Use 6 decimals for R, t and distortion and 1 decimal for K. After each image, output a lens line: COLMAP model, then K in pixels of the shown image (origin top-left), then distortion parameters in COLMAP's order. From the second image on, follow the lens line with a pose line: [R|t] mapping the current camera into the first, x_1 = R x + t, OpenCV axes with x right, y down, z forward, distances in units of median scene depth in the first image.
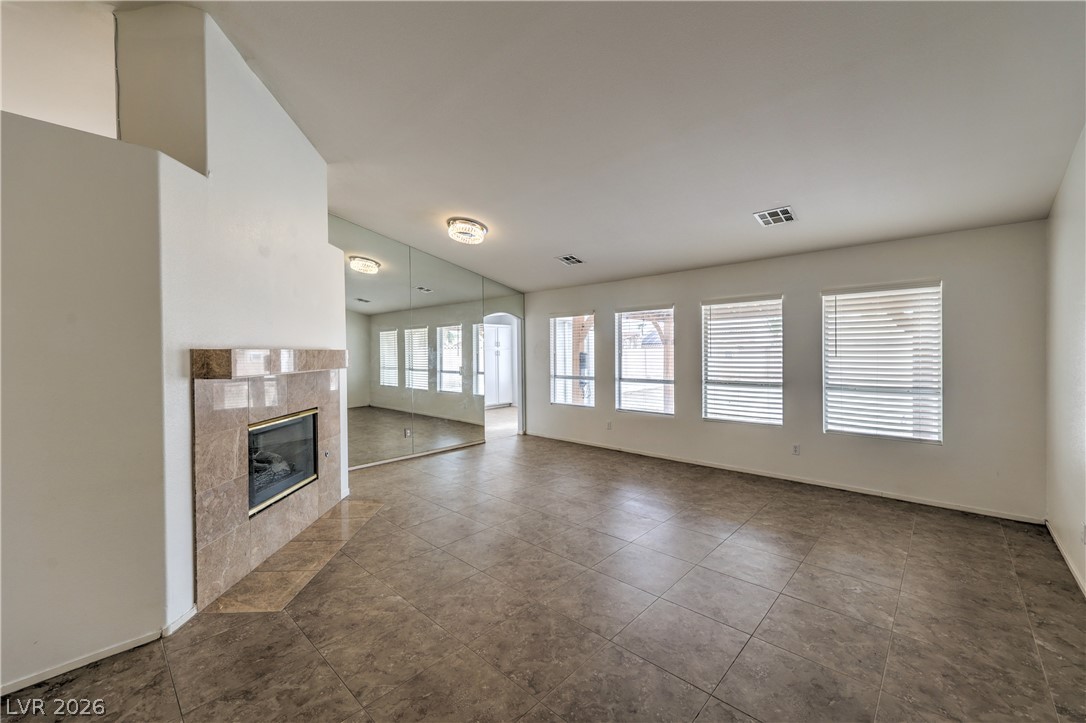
lens RADIAL K [[414.4, 0, 543.0], [0, 414.4, 361.5], [0, 0, 1]] dist [0.006828, 0.000389]
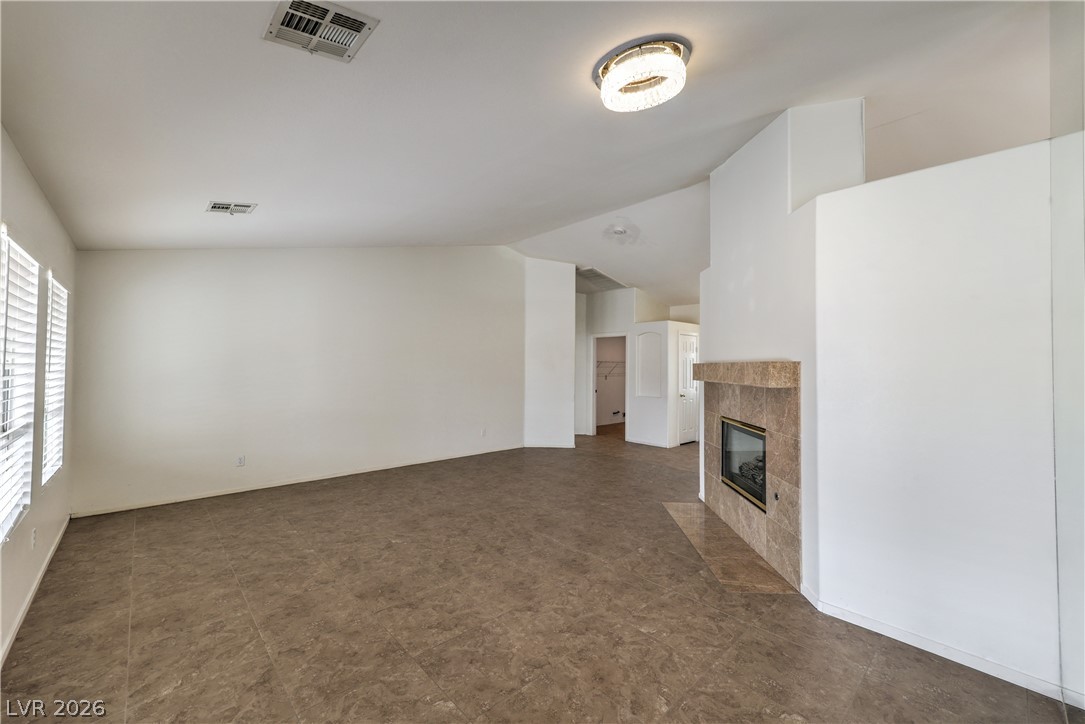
lens RADIAL K [[450.4, 0, 544.9], [0, 450.4, 358.4], [0, 0, 1]] dist [0.004588, 0.000323]
pose [[-0.997677, 0.004000, 0.068005, -0.168002], [0.004501, 0.999964, 0.007216, -0.046896], [-0.067974, 0.007505, -0.997659, 2.090914]]
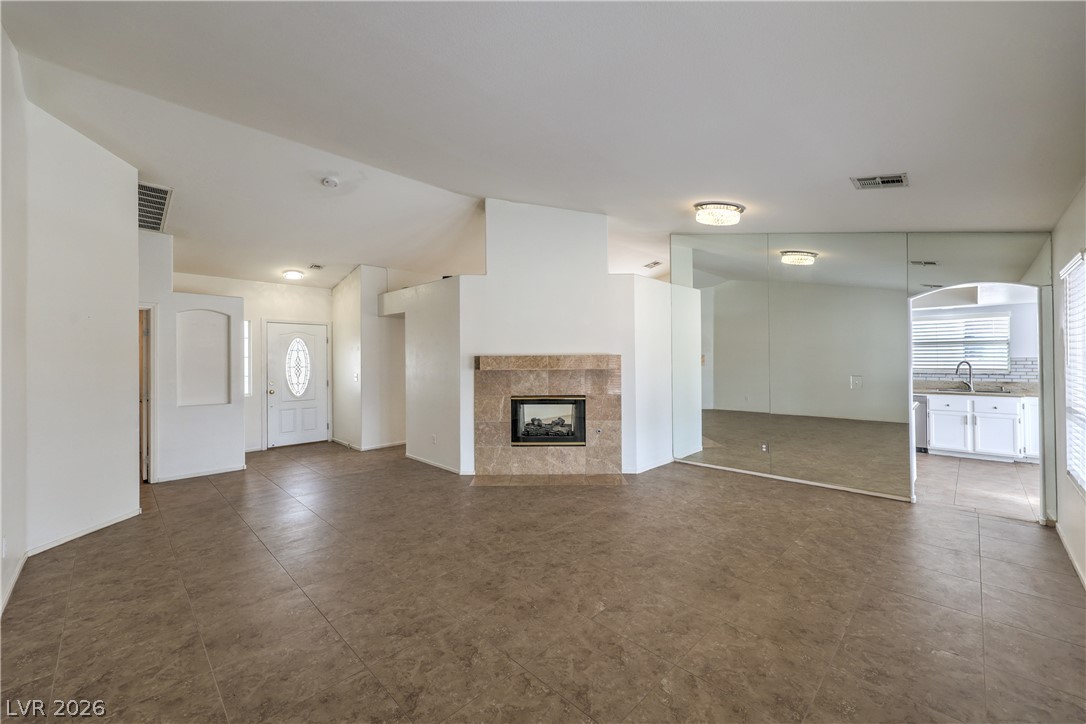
lens RADIAL K [[429.4, 0, 559.9], [0, 429.4, 360.2], [0, 0, 1]] dist [0.003074, 0.000103]
pose [[0.010050, 0.012837, -0.999867, 0.984803], [-0.017025, 0.999775, 0.012665, -0.029302], [0.999805, 0.016895, 0.010267, 0.959579]]
